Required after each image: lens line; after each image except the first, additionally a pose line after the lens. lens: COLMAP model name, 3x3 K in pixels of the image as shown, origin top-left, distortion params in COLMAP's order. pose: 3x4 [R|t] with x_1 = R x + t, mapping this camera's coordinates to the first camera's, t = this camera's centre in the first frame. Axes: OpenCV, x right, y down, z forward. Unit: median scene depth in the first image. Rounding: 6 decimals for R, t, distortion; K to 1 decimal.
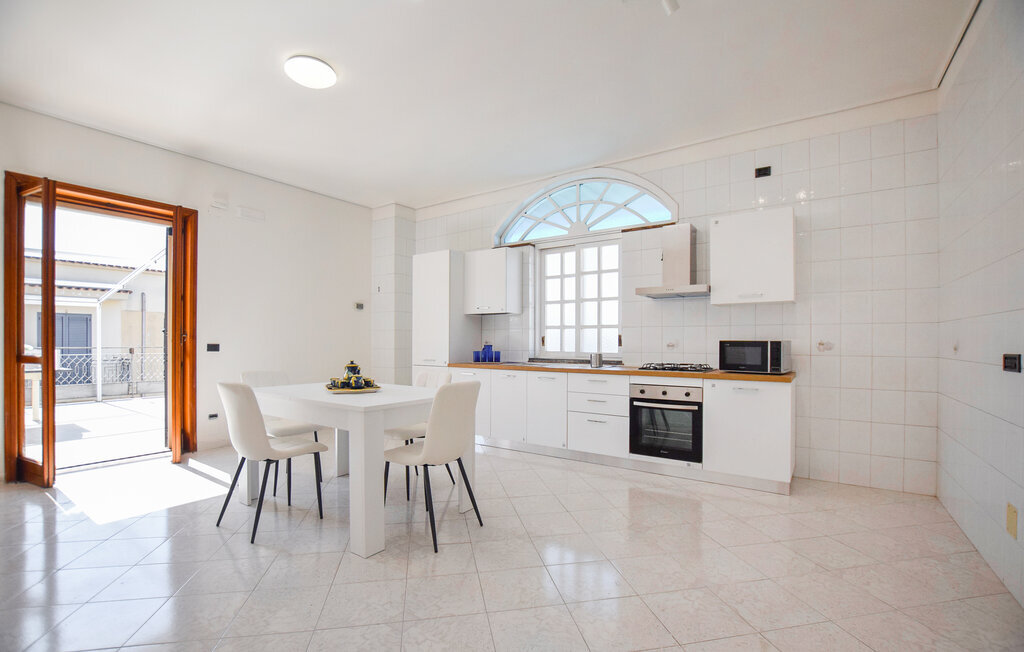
lens RADIAL K [[453.1, 0, 504.2], [0, 453.1, 339.9], [0, 0, 1]] dist [-0.011957, 0.000527]
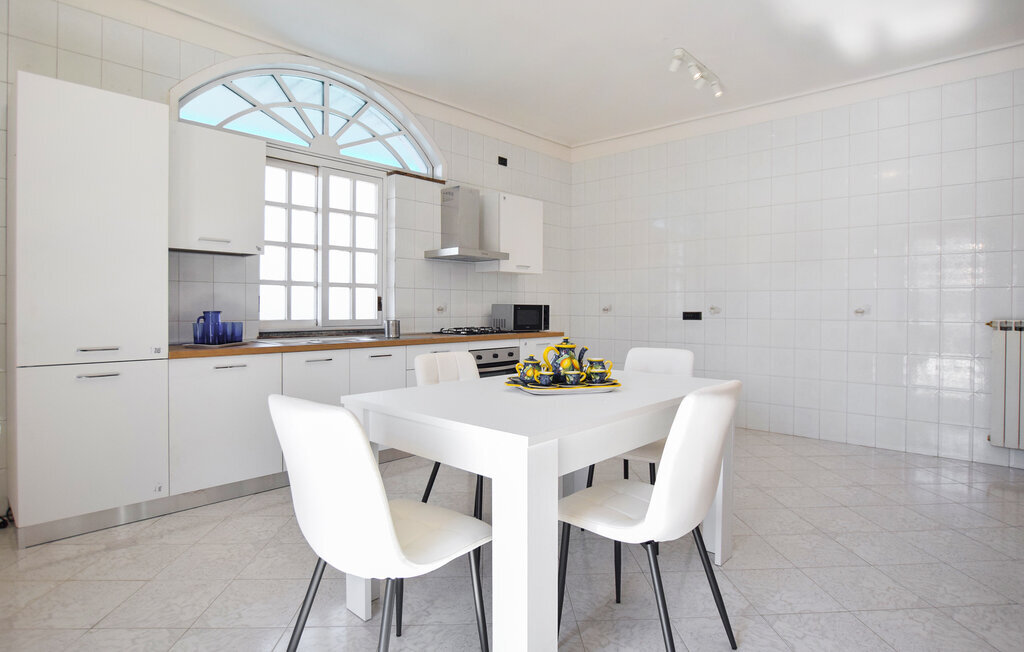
lens RADIAL K [[541.5, 0, 512.4], [0, 541.5, 322.6], [0, 0, 1]] dist [-0.028959, -0.002113]
pose [[0.131208, -0.027911, 0.990962, -0.666900], [-0.005153, 0.999571, 0.028836, 0.005791], [-0.991341, -0.008890, 0.131008, 0.629132]]
